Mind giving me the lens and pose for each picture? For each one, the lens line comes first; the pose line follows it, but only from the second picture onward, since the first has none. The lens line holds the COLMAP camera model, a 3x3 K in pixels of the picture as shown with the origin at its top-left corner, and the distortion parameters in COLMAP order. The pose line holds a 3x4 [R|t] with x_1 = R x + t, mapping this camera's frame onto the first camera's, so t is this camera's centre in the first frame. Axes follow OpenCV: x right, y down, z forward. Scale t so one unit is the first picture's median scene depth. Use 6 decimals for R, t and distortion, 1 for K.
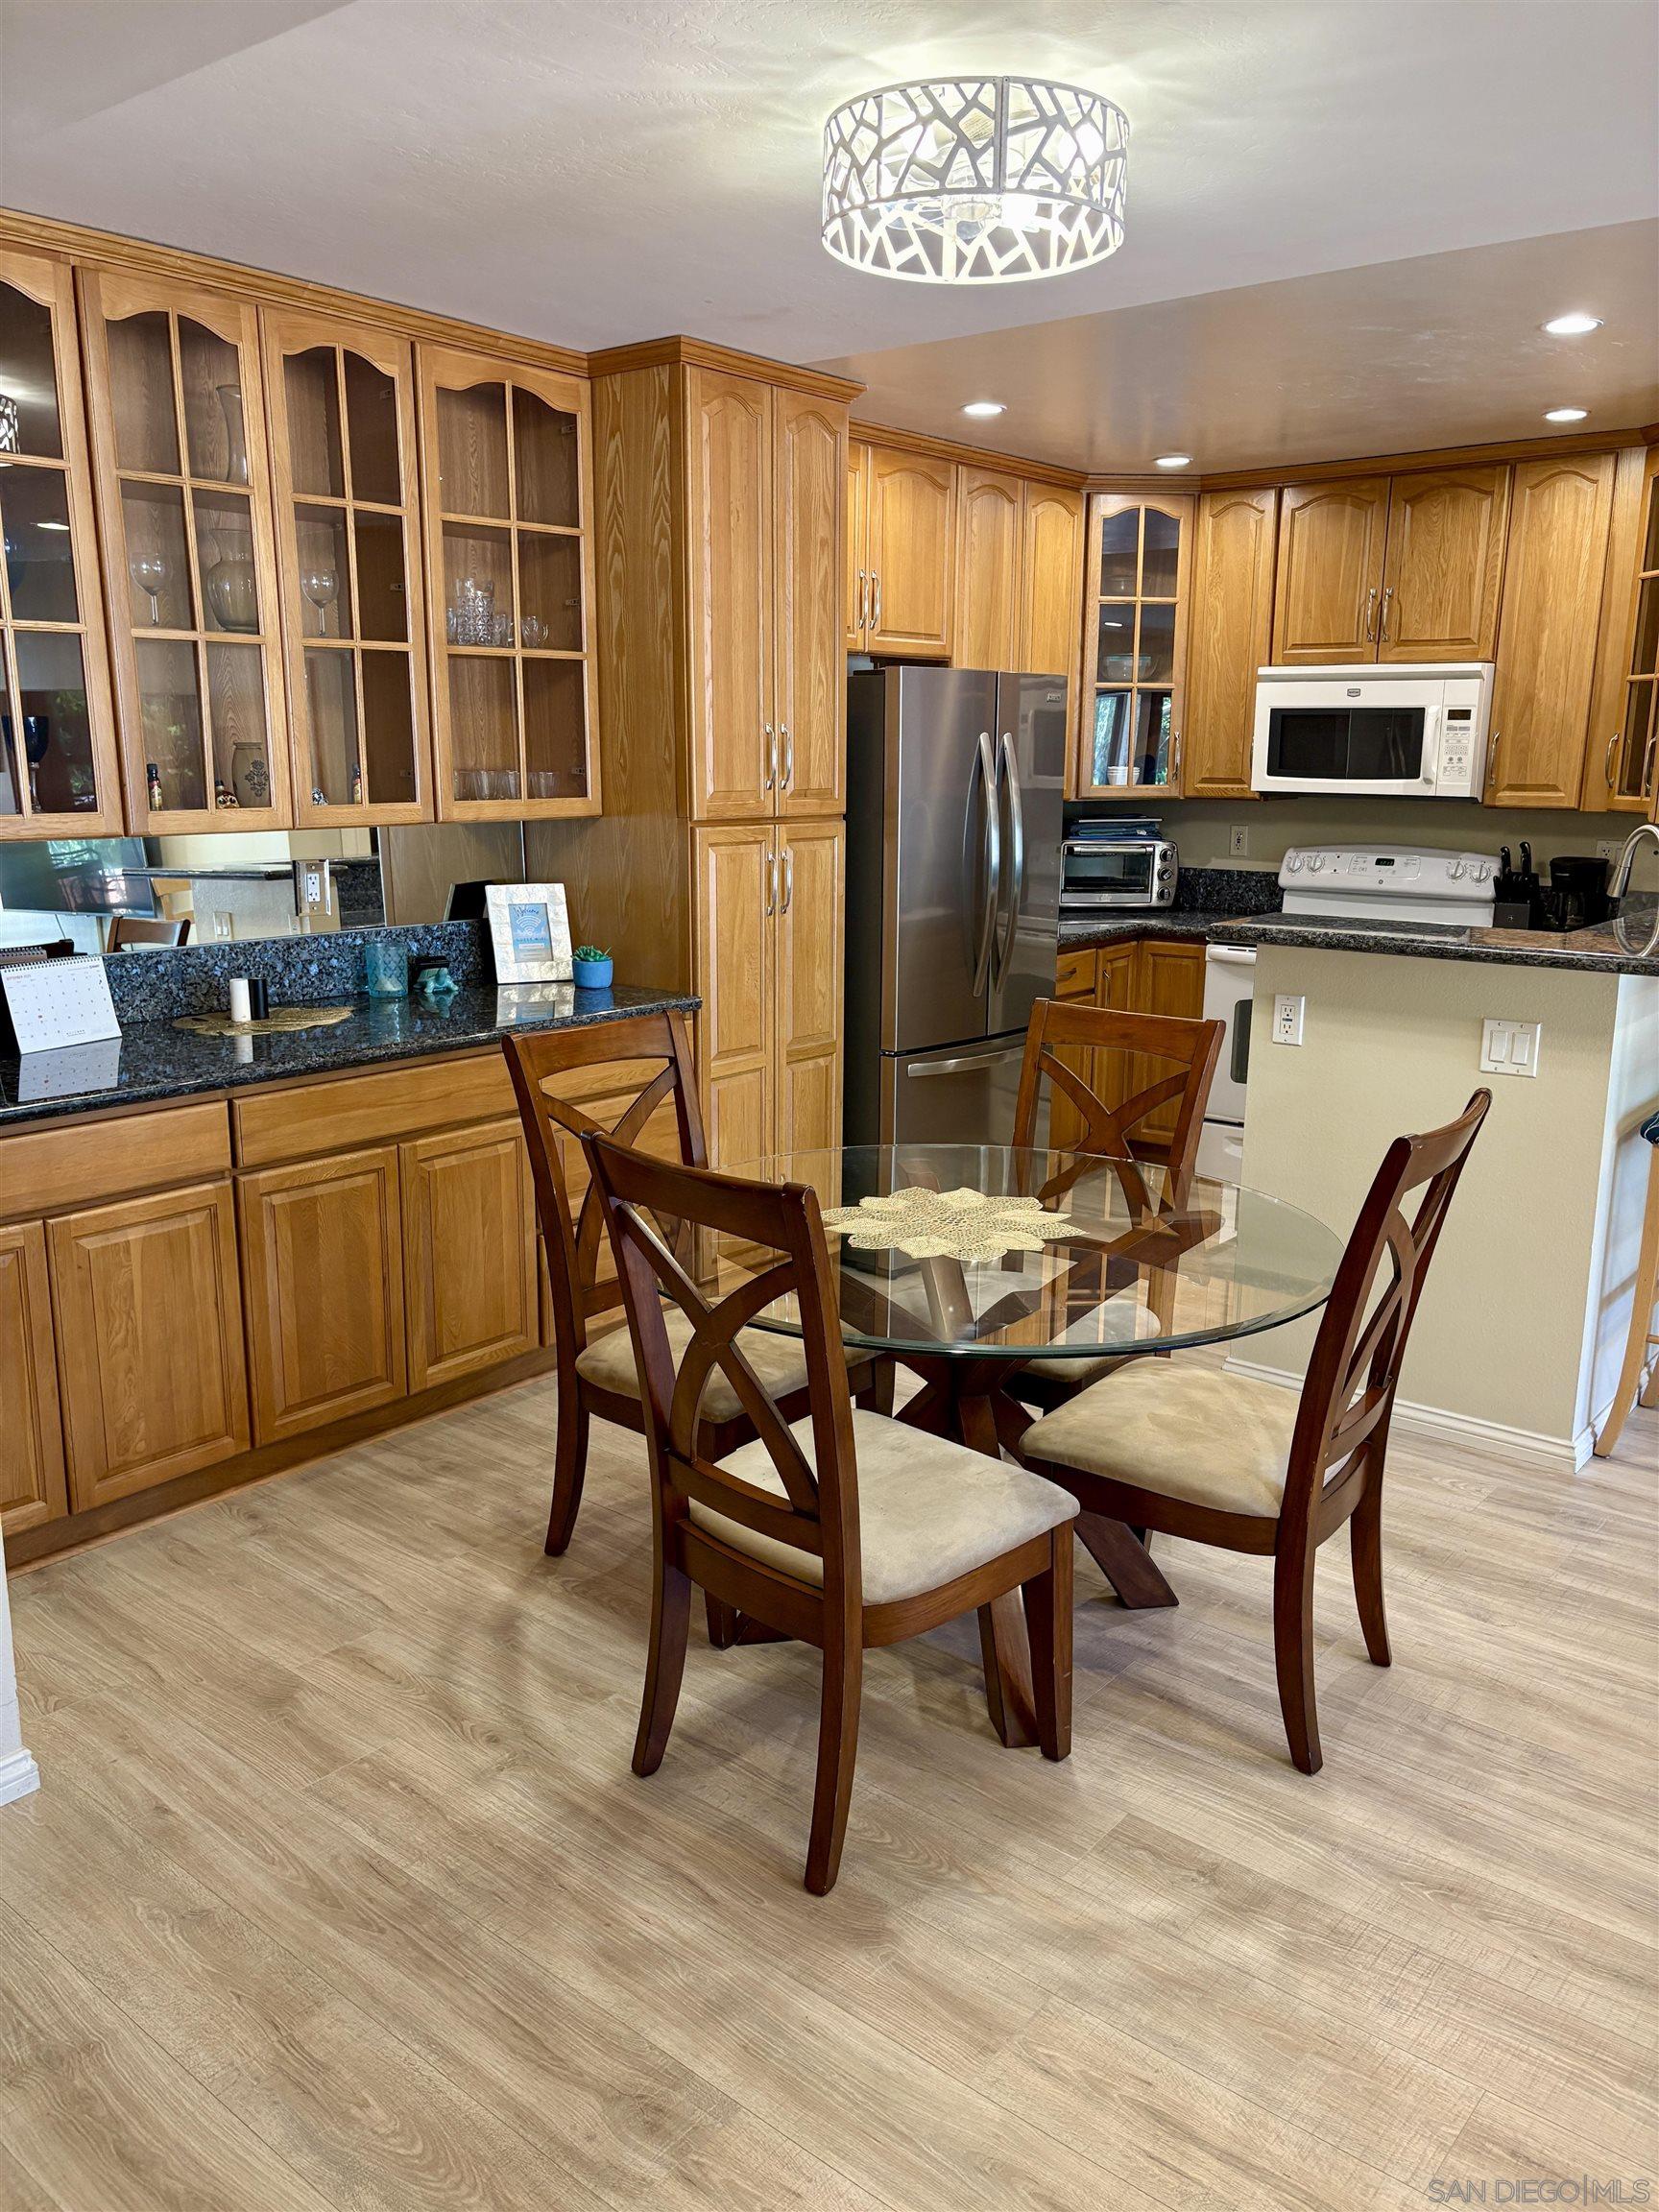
lens RADIAL K [[1670.6, 0, 821.7], [0, 1670.6, 1200.7], [0, 0, 1]] dist [0.049351, -0.061091]
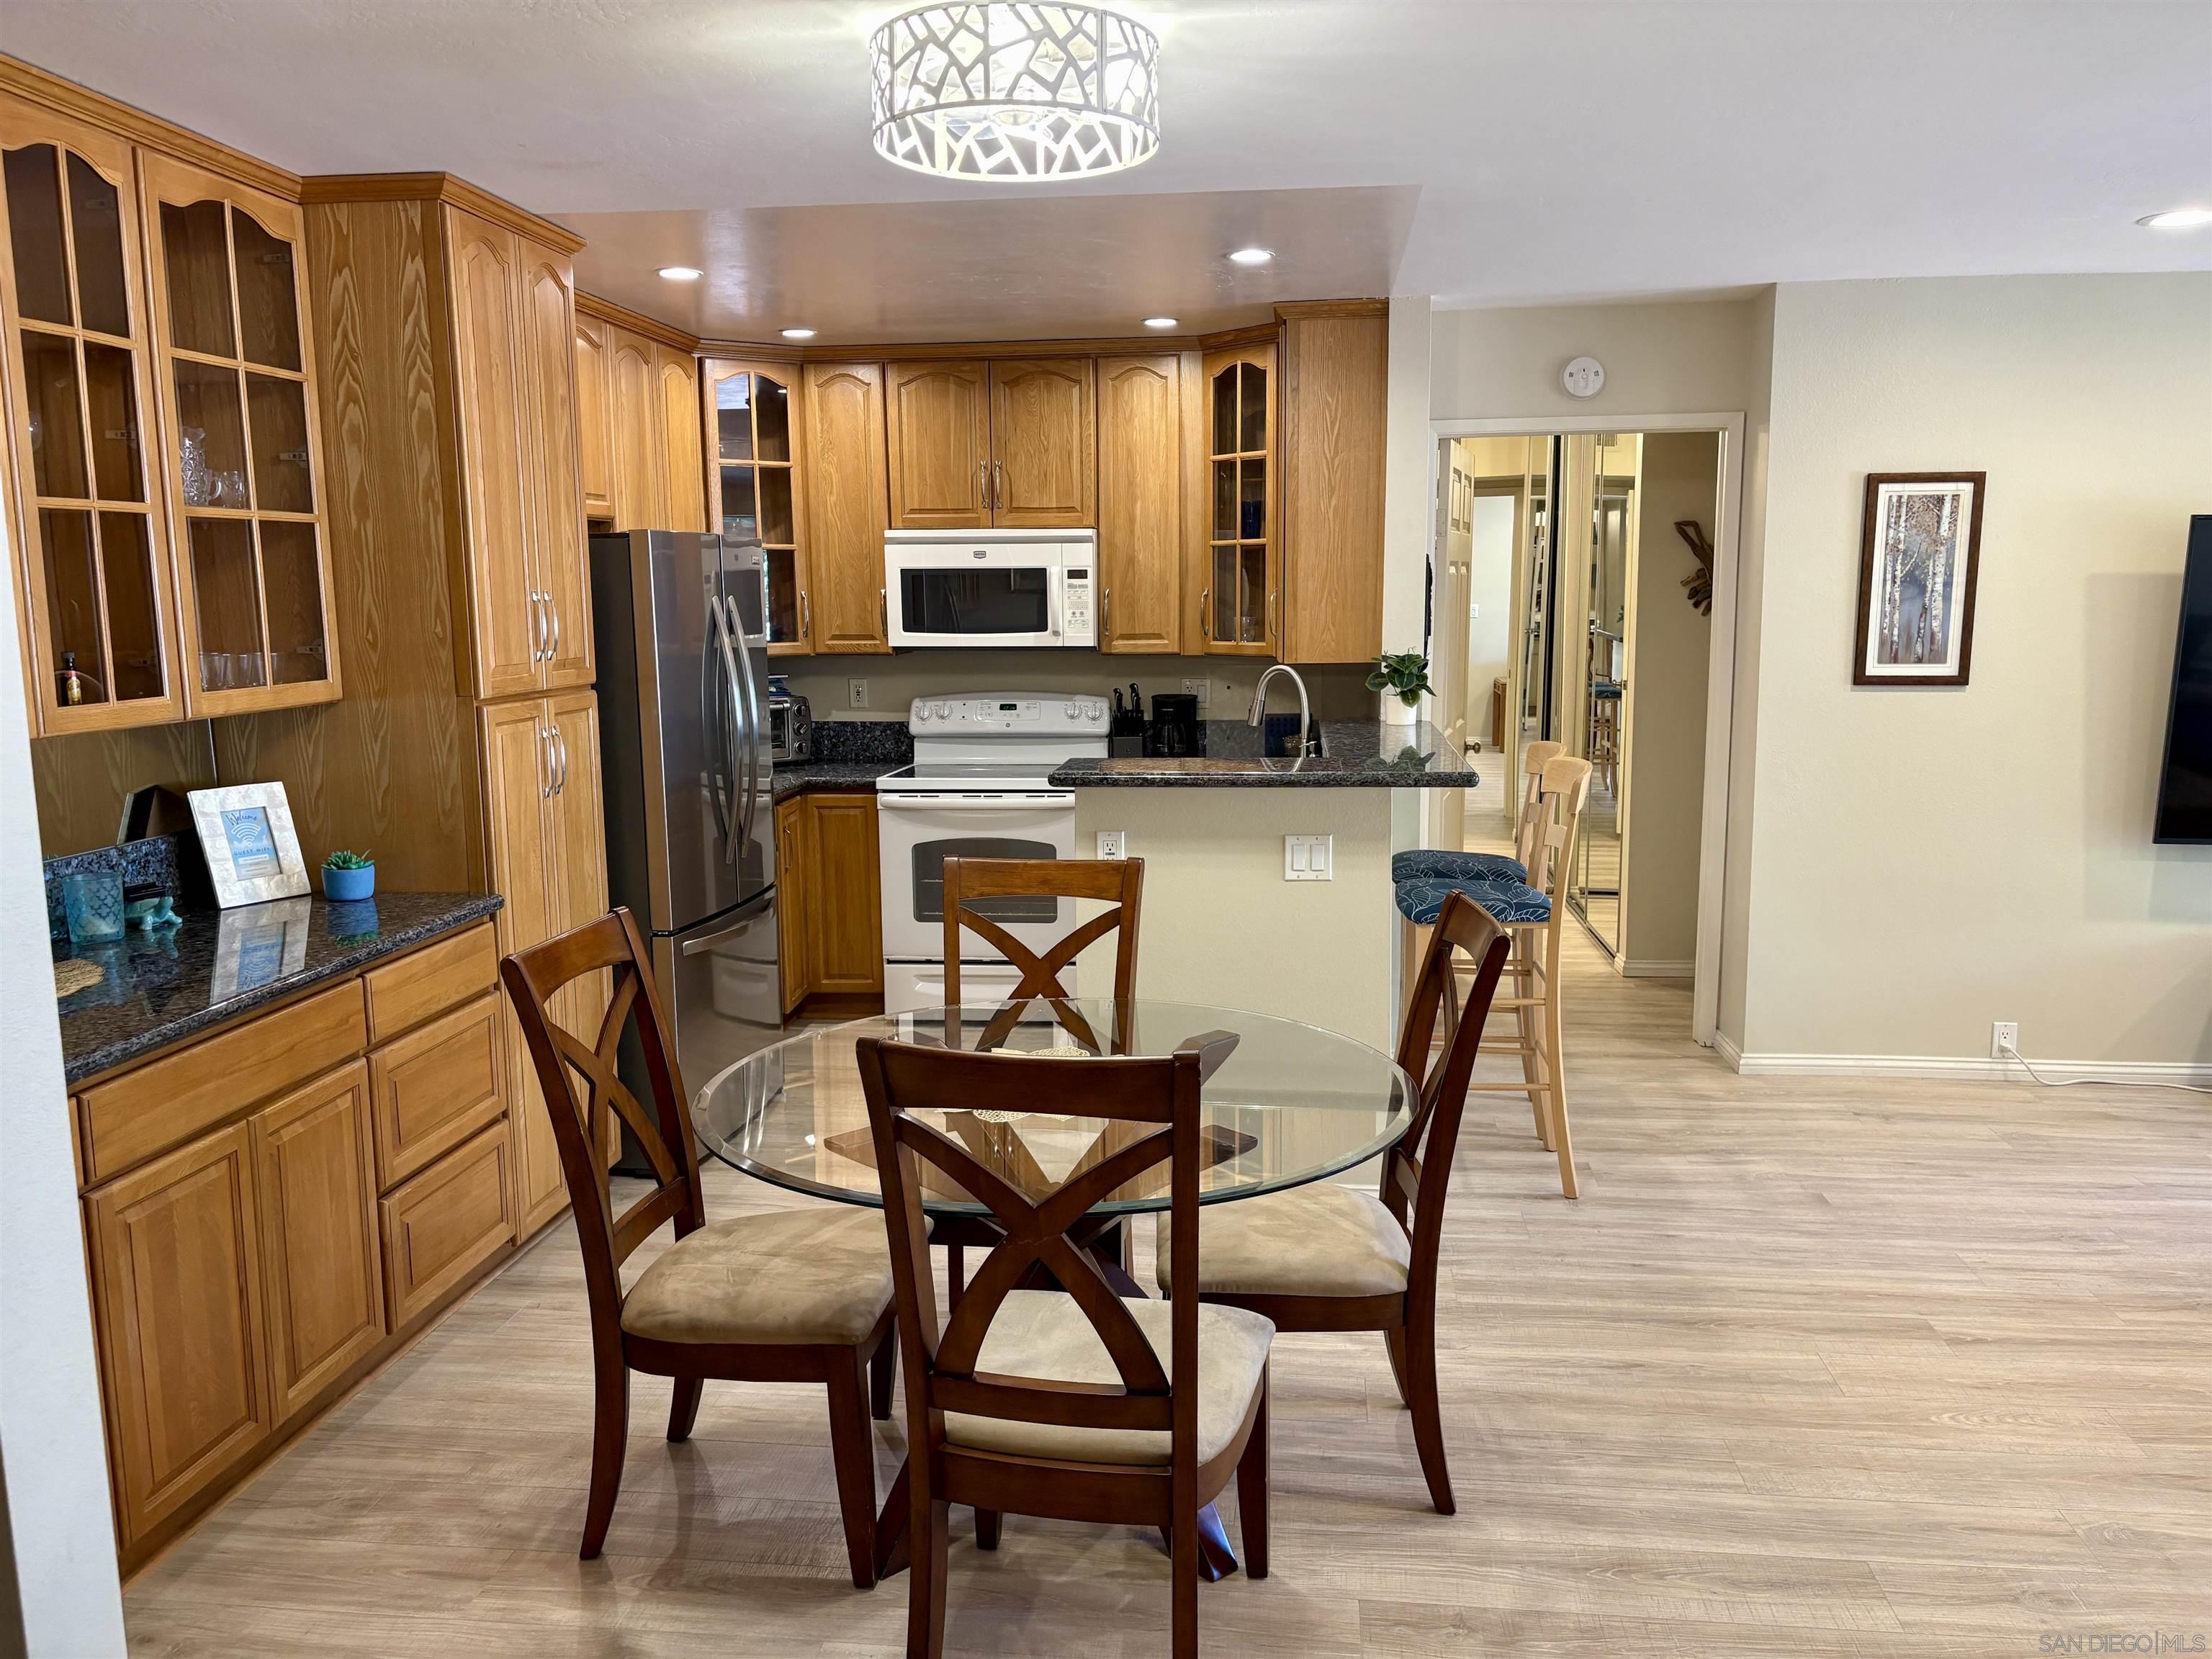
lens RADIAL K [[1692.8, 0, 1106.1], [0, 1692.8, 922.9], [0, 0, 1]] dist [0.060076, -0.062441]
pose [[0.837937, -0.121606, 0.532047, -0.276806], [0.159940, 0.986775, -0.026354, -0.032157], [-0.521806, 0.107179, 0.846304, 0.071668]]
